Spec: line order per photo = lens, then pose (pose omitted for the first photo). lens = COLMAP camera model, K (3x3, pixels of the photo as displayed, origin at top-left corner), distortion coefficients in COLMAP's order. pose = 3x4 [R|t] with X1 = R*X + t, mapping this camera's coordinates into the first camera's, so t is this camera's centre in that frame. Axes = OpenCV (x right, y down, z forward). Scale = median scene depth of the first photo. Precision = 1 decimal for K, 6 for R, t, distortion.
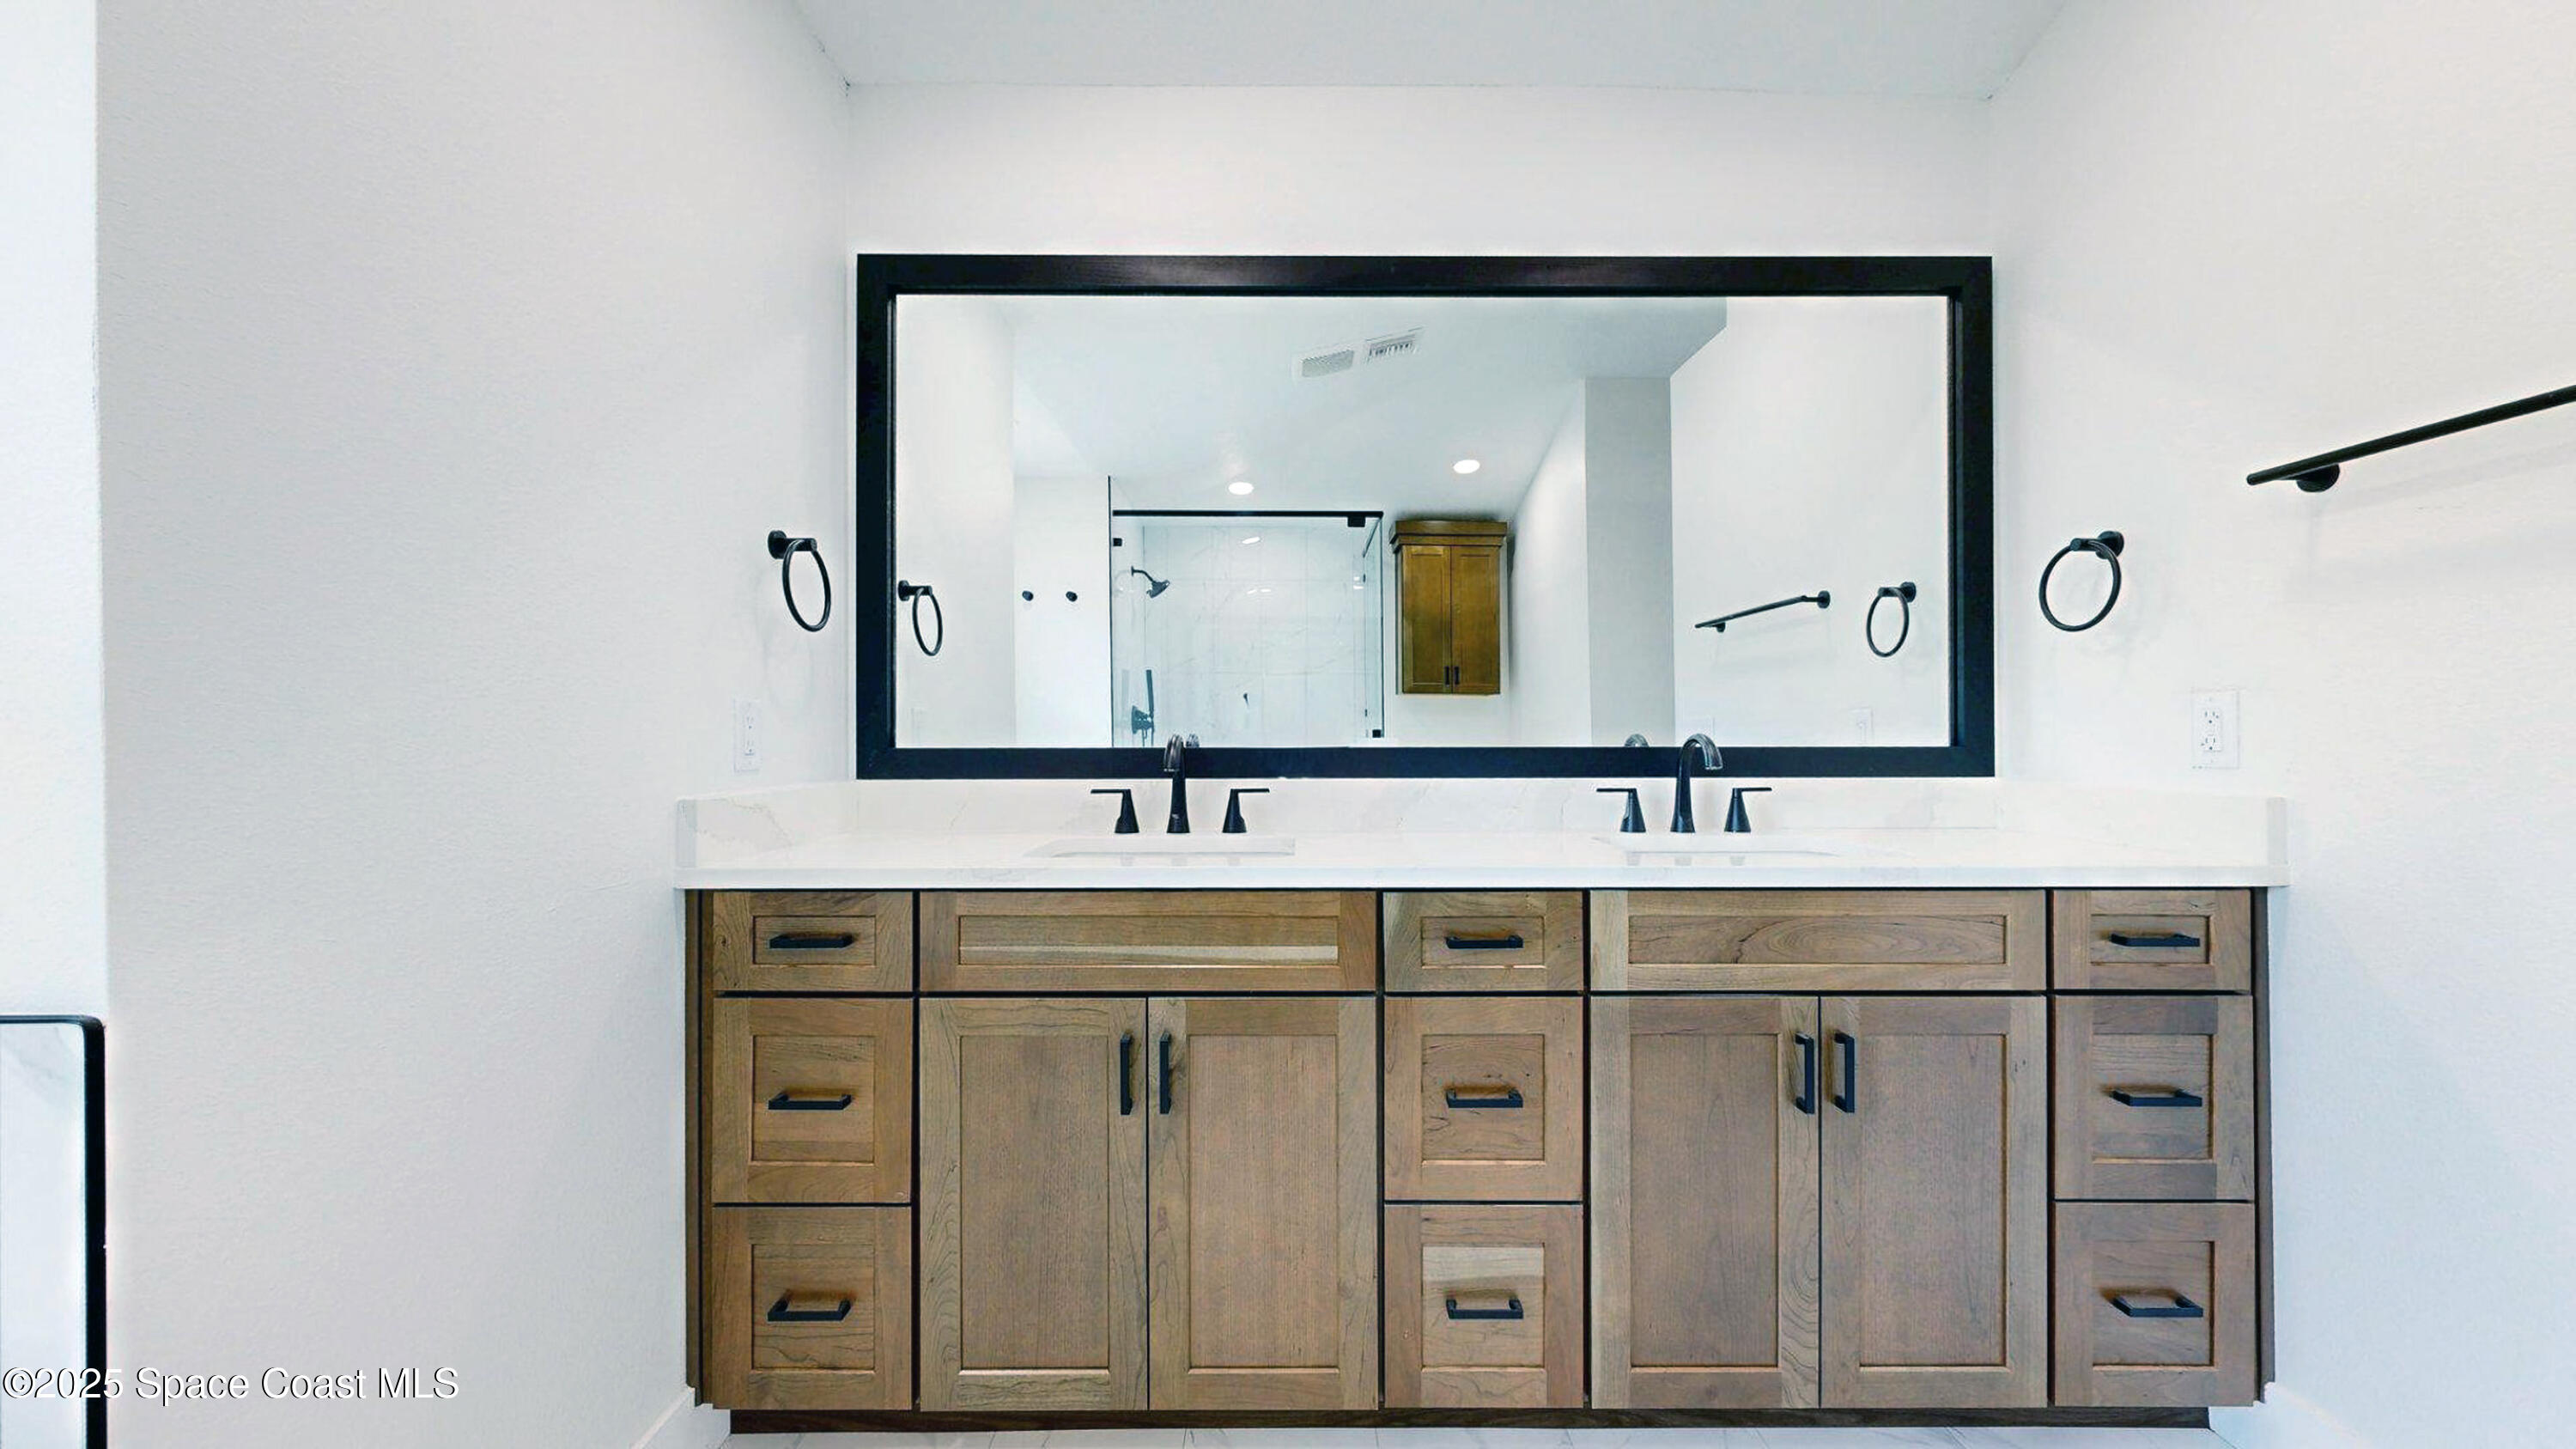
lens RADIAL K [[935.5, 0, 1287.1], [0, 935.5, 728.8], [0, 0, 1]] dist [0.000097, -0.000003]
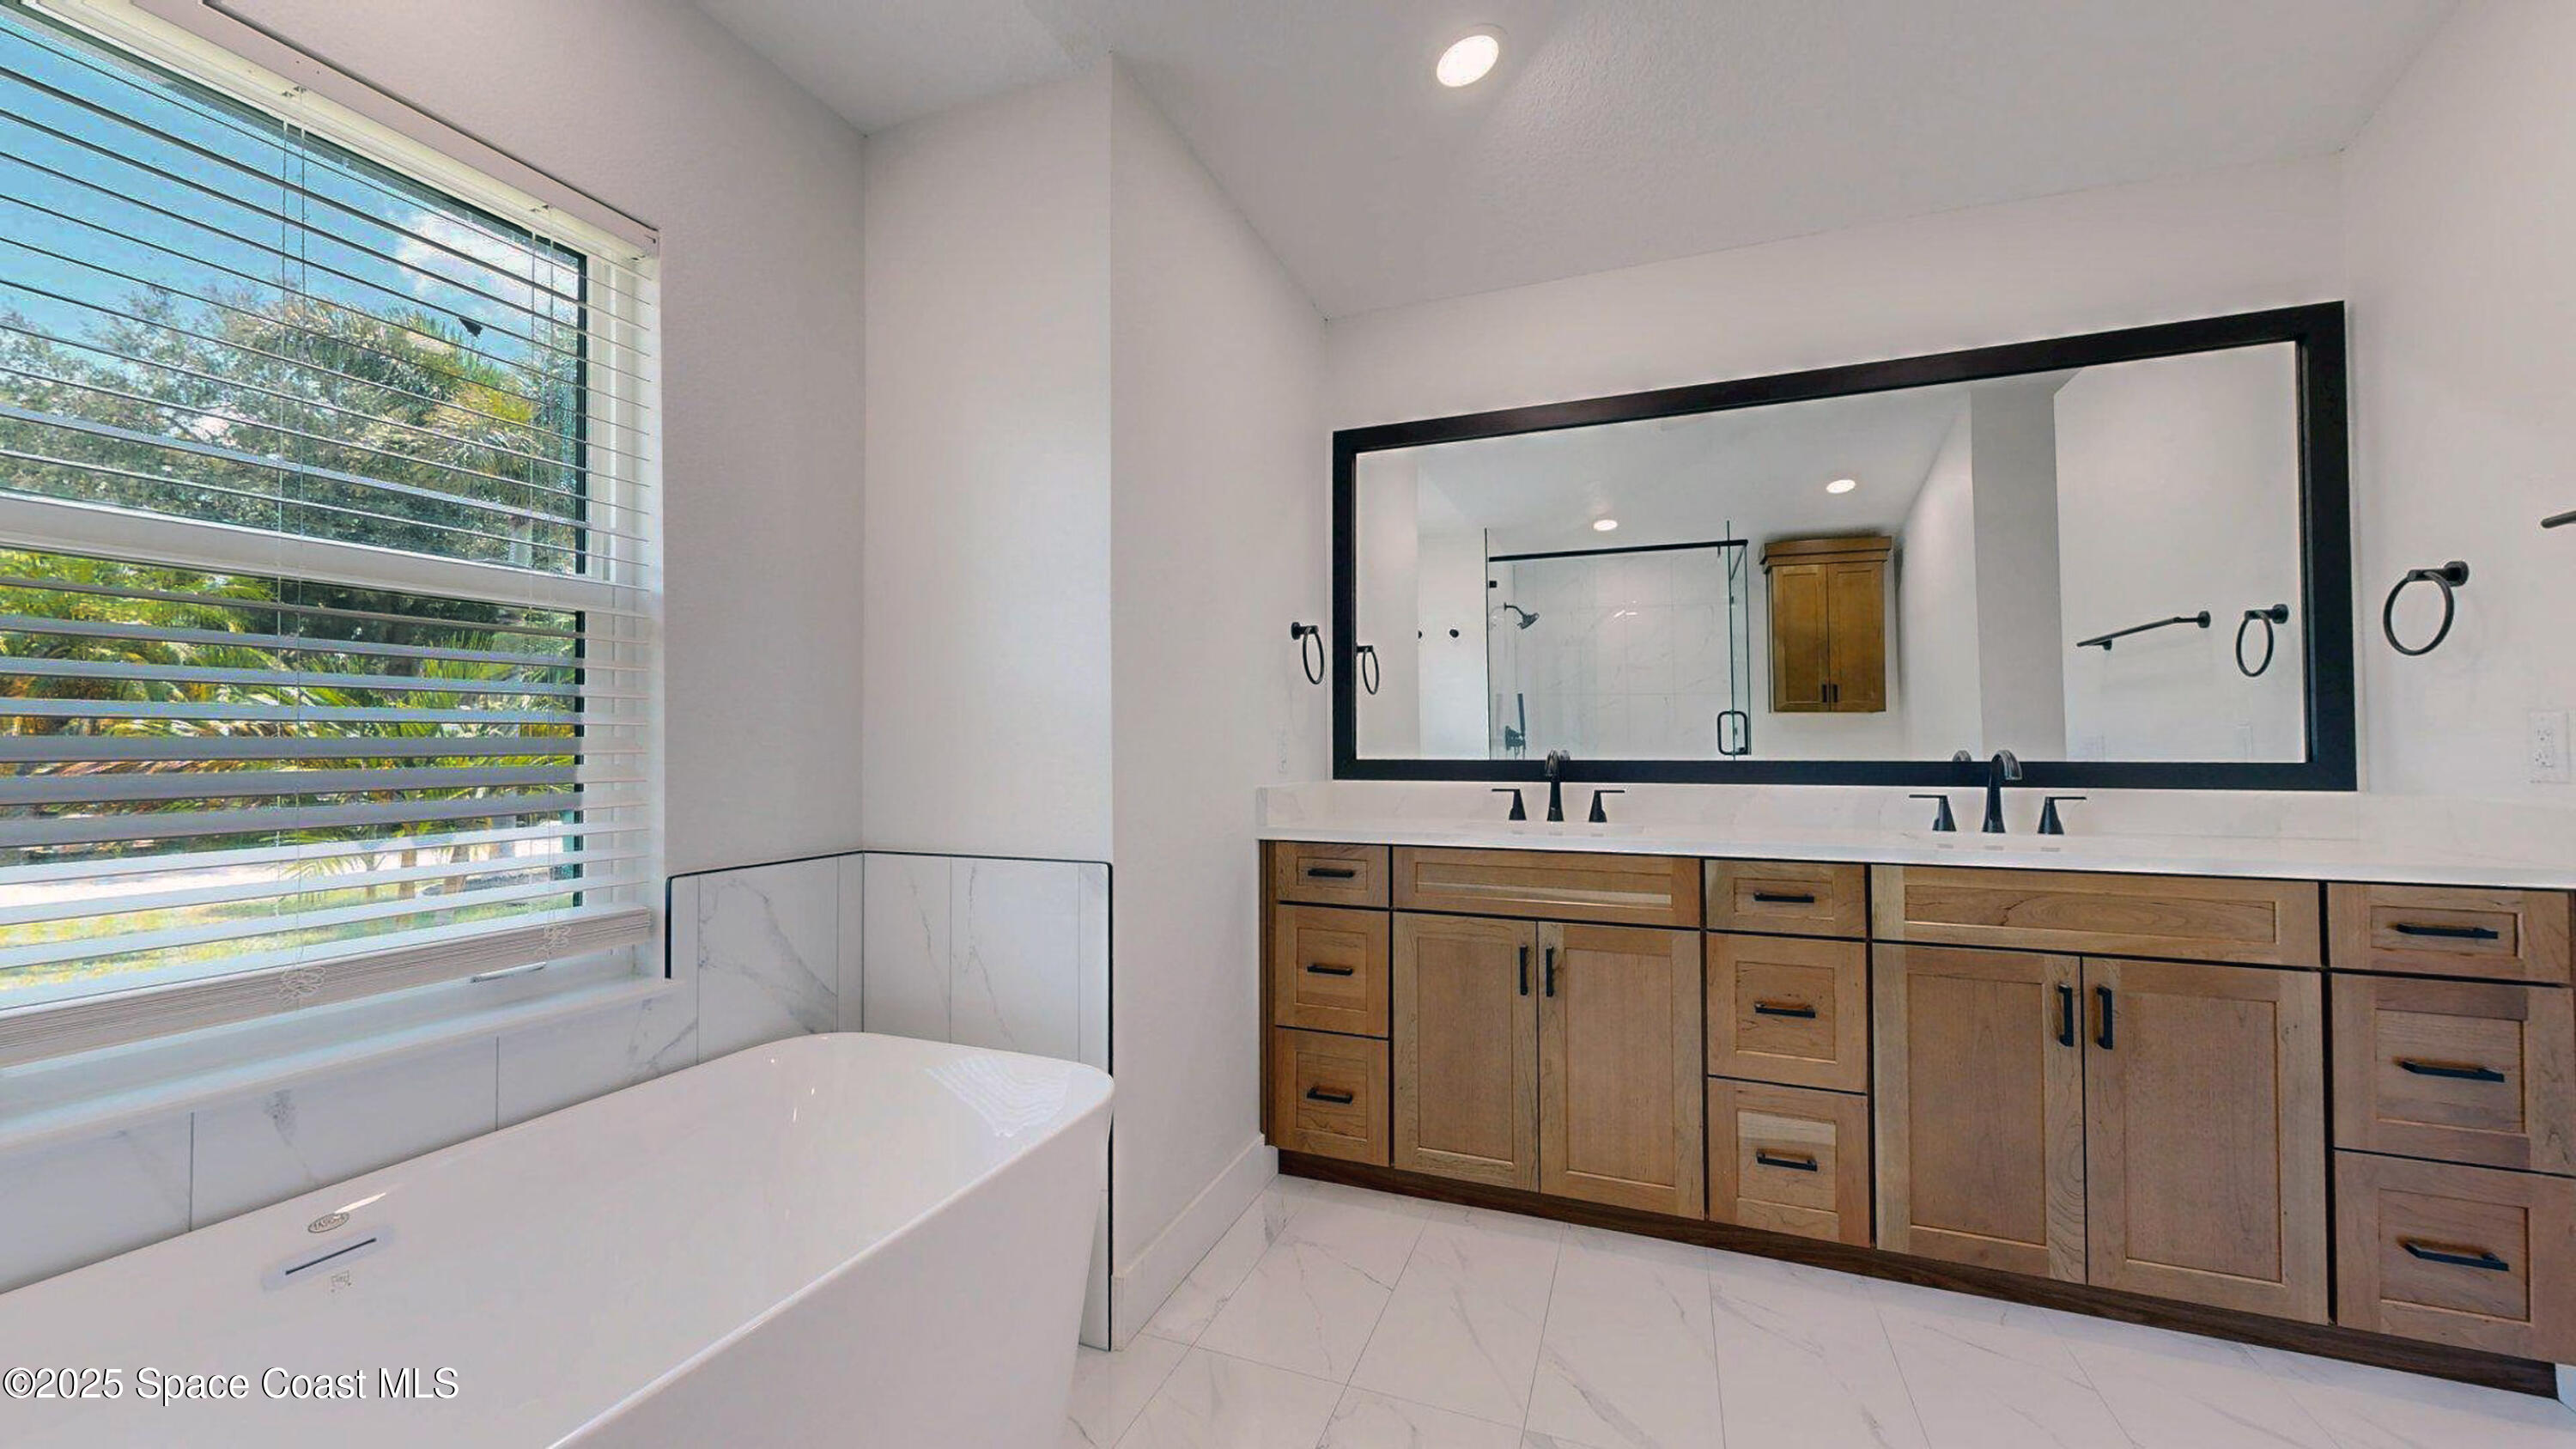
lens RADIAL K [[935.5, 0, 1287.1], [0, 935.5, 728.8], [0, 0, 1]] dist [0.000097, -0.000003]
pose [[0.927710, -0.007220, -0.373231, 0.044461], [0.000338, 0.999829, -0.018501, -0.000039], [0.373300, 0.017037, 0.927554, -0.578388]]
